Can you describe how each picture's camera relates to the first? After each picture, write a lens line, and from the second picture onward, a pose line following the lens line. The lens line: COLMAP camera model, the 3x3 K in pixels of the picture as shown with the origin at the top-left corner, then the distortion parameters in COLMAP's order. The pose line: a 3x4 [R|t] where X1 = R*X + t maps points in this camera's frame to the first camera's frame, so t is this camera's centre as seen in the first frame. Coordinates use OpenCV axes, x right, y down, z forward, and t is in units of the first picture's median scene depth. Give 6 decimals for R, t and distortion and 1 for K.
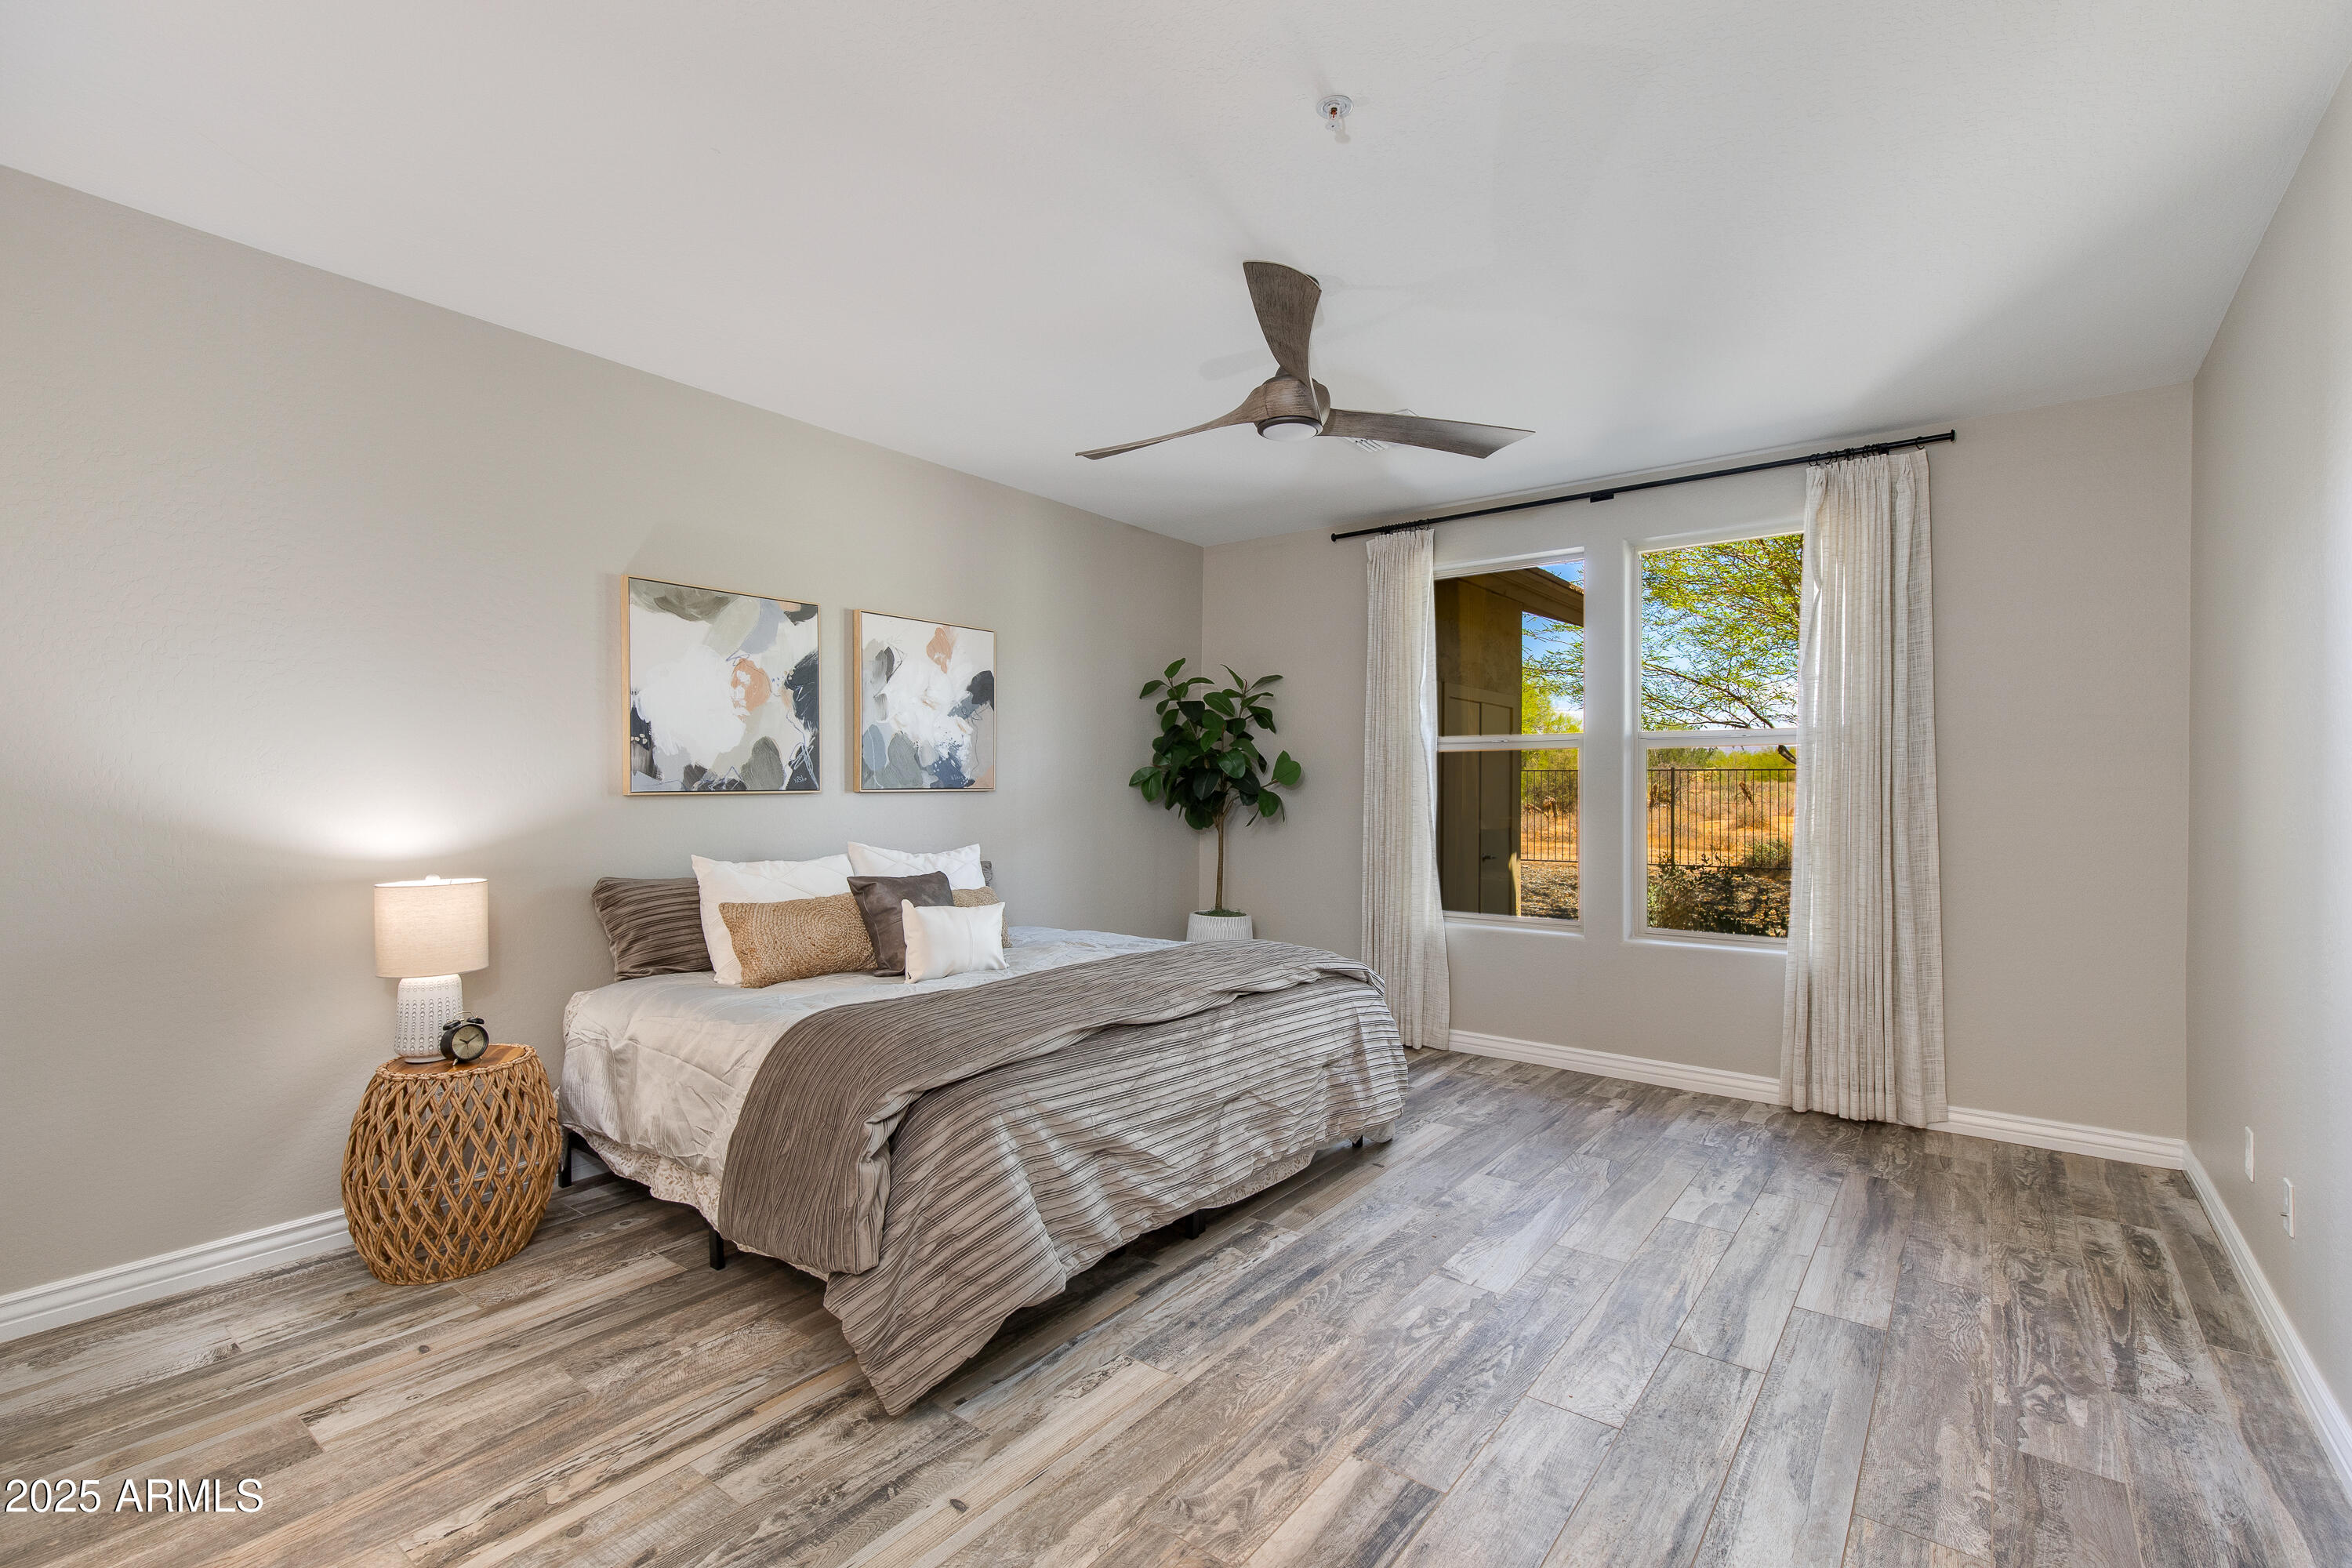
lens RADIAL K [[1074.7, 0, 1176.0], [0, 1074.7, 784.0], [0, 0, 1]] dist [-0.002129, 0.000246]
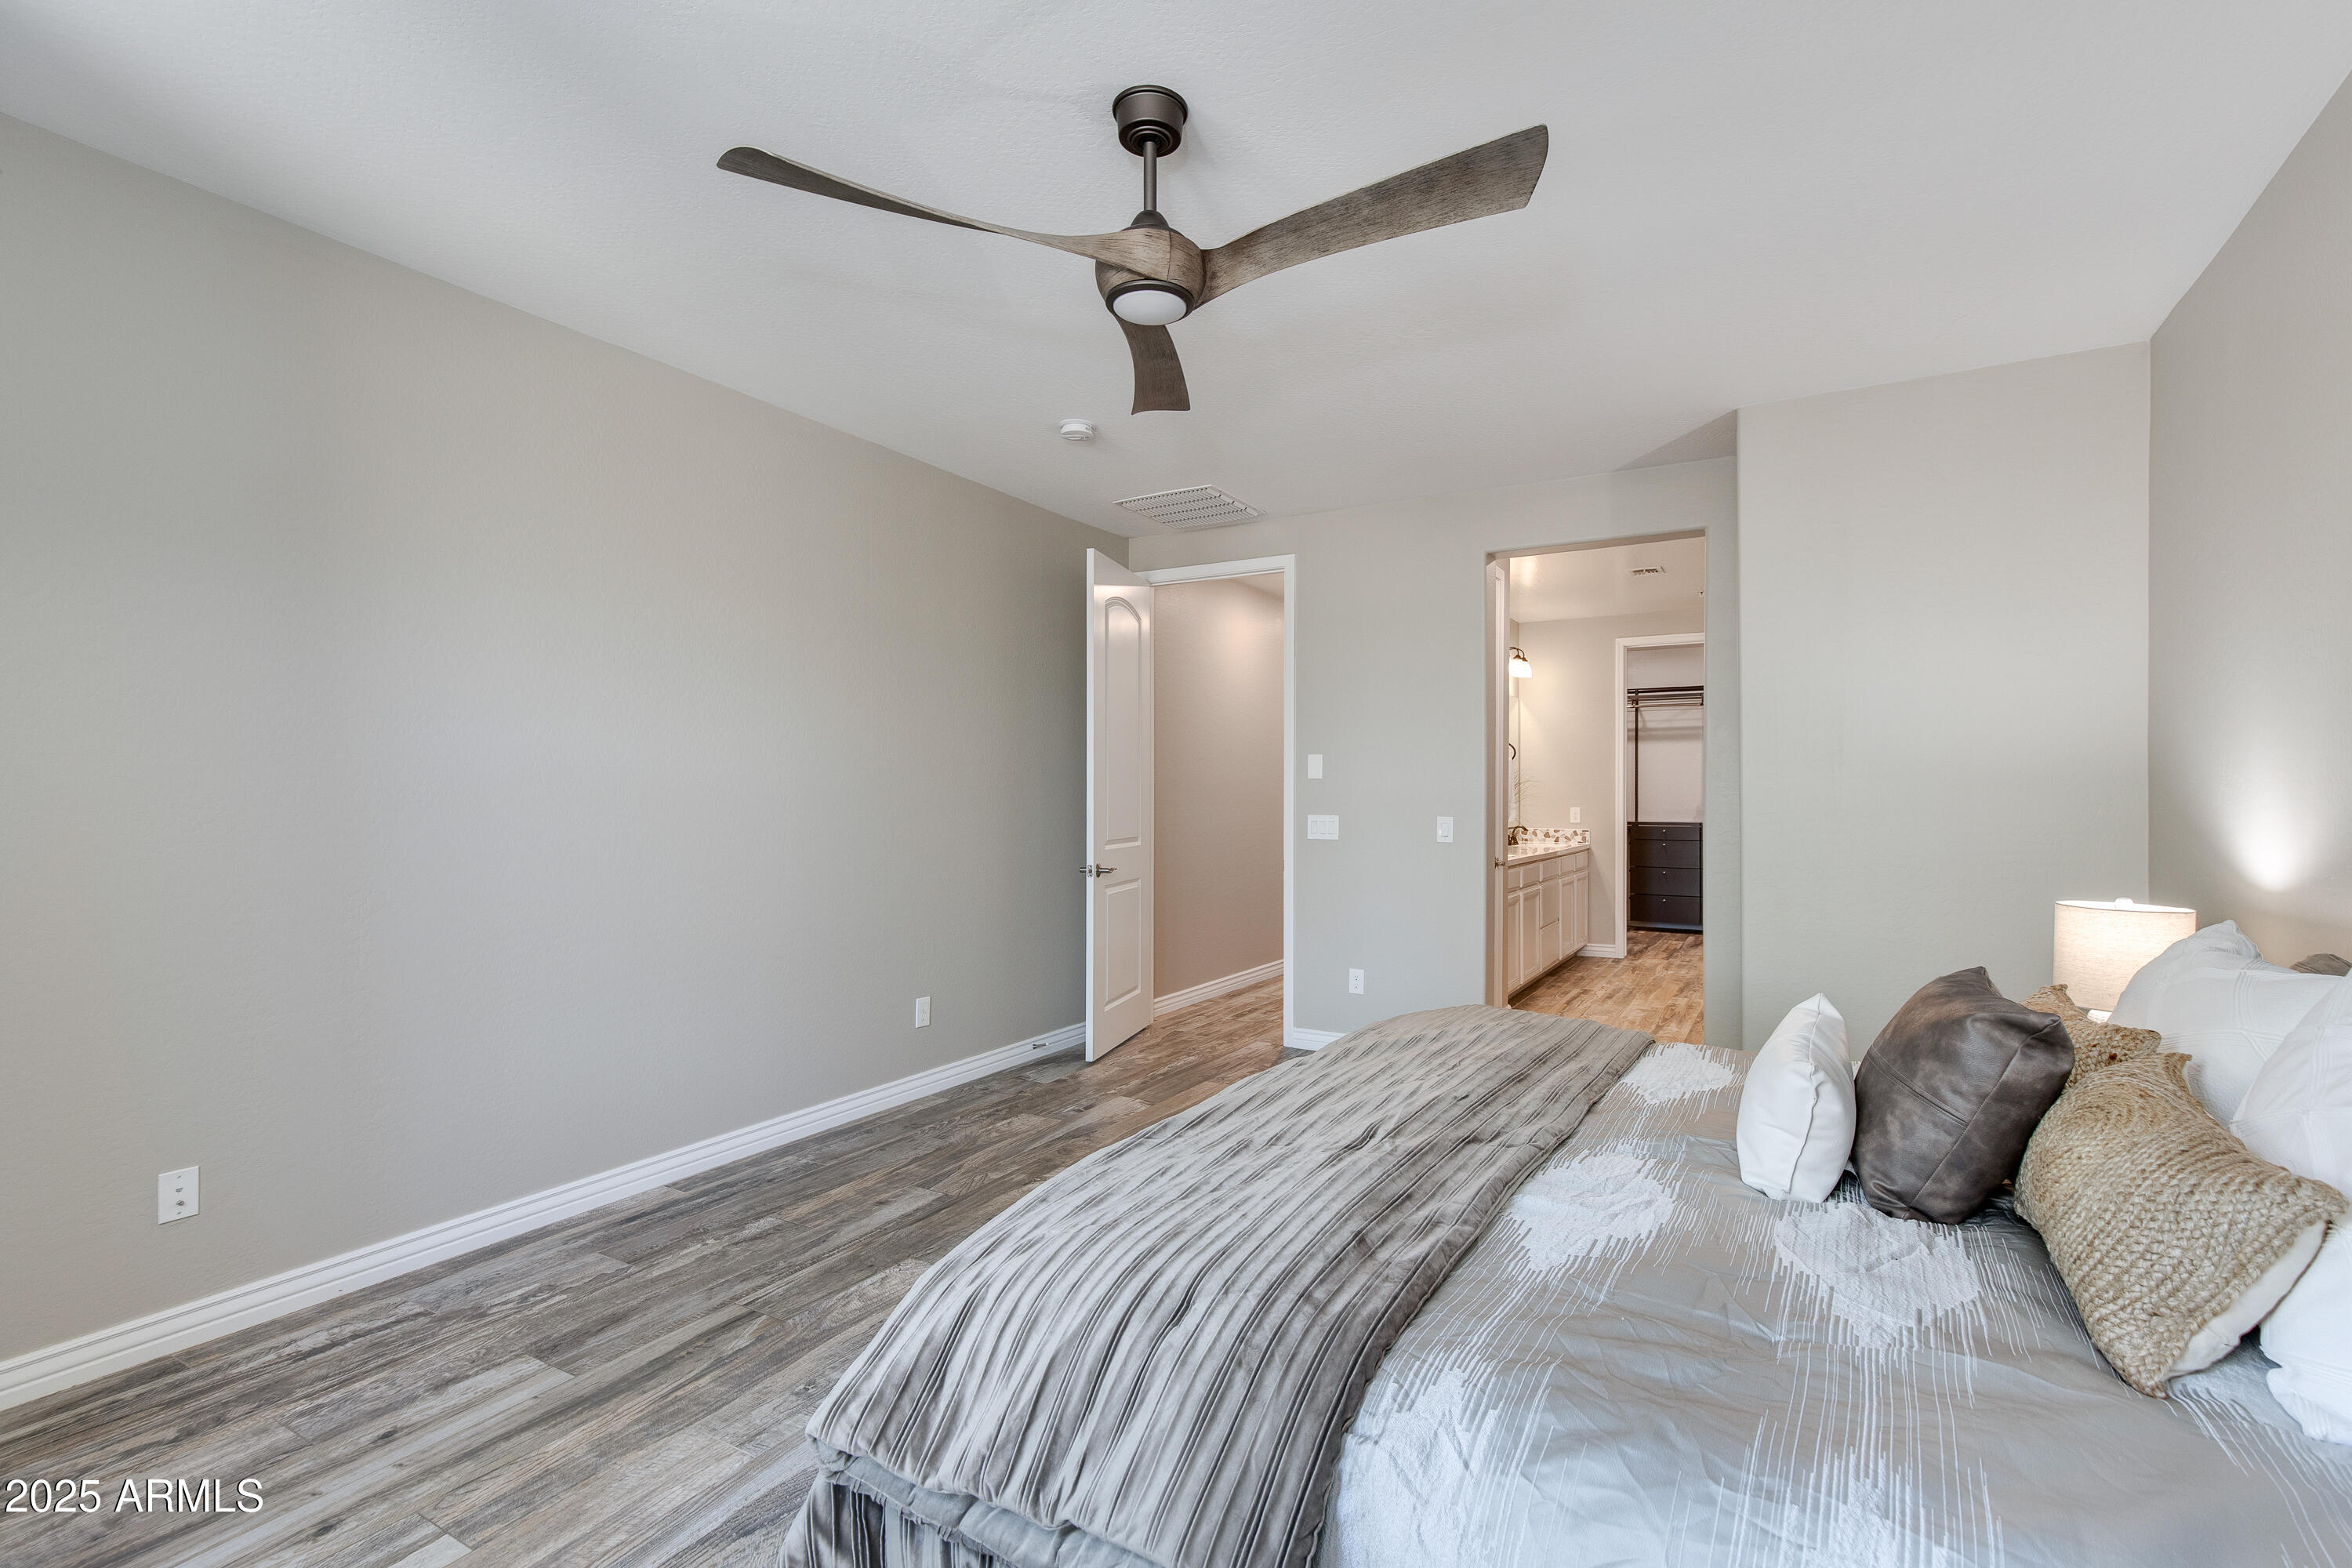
lens RADIAL K [[1074.7, 0, 1176.0], [0, 1074.7, 784.0], [0, 0, 1]] dist [-0.002129, 0.000246]
pose [[-0.996288, -0.000883, -0.086082, 0.181315], [-0.001292, 0.999988, 0.004701, -0.004292], [0.086077, 0.004795, -0.996277, 2.157862]]
